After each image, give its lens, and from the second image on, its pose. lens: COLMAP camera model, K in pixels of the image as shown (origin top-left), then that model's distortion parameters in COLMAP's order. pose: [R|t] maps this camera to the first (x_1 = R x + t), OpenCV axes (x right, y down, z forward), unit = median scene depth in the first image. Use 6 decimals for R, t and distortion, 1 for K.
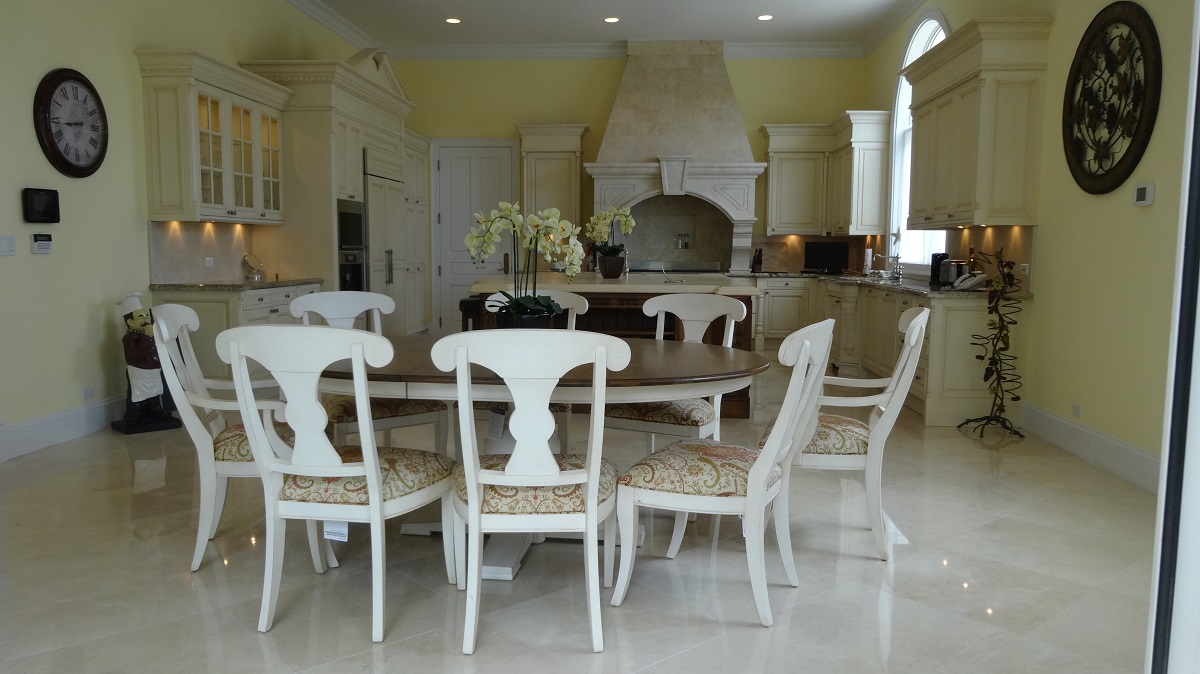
lens RADIAL K [[887.3, 0, 601.2], [0, 887.3, 338.5], [0, 0, 1]] dist [-0.004855, -0.003470]
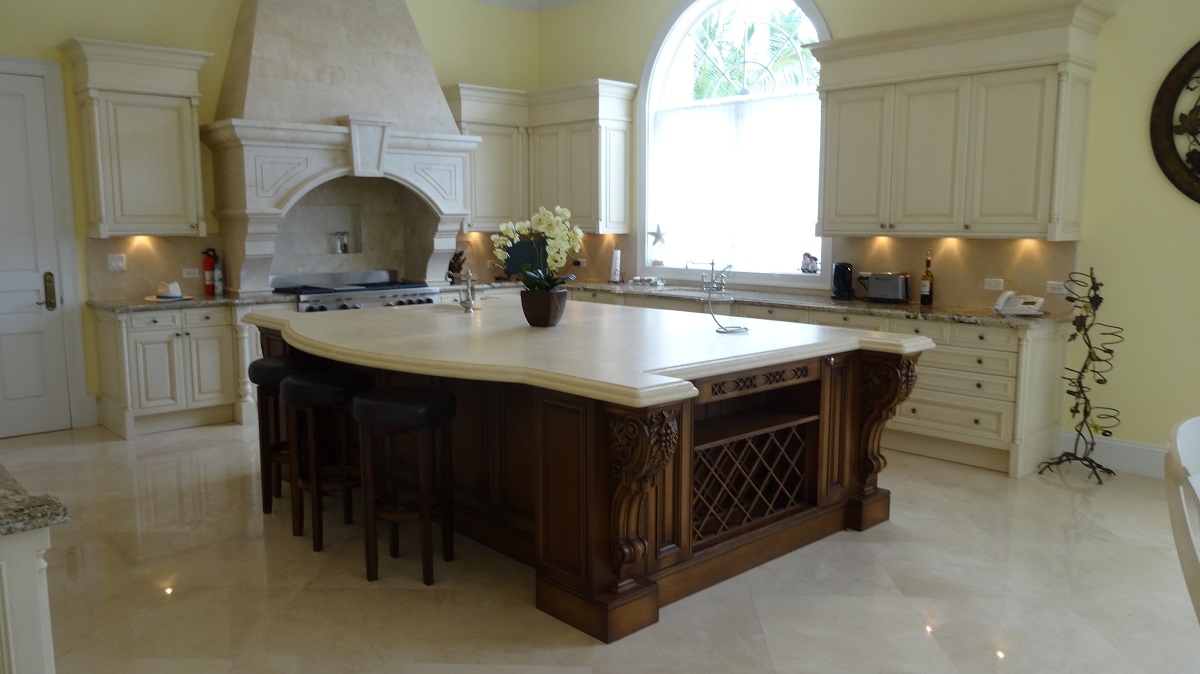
lens RADIAL K [[887.3, 0, 601.2], [0, 887.3, 338.5], [0, 0, 1]] dist [-0.004855, -0.003470]
pose [[0.690458, -0.102562, 0.716065, -0.289413], [0.077725, 0.994686, 0.067524, -0.071216], [-0.719185, 0.009034, 0.694760, 0.405914]]
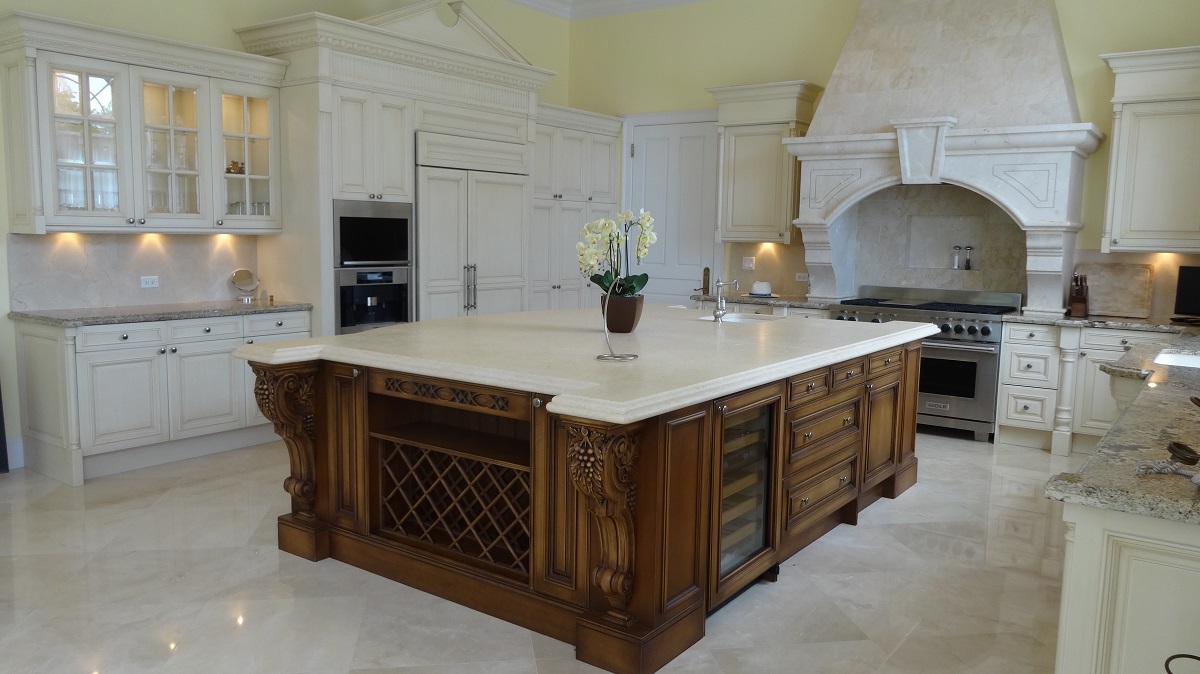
lens RADIAL K [[887.3, 0, 601.2], [0, 887.3, 338.5], [0, 0, 1]] dist [-0.004855, -0.003470]
pose [[0.846141, 0.072820, -0.527960, 0.226407], [-0.066865, 0.997299, 0.030393, -0.059008], [0.528748, 0.009585, 0.848725, 0.363702]]
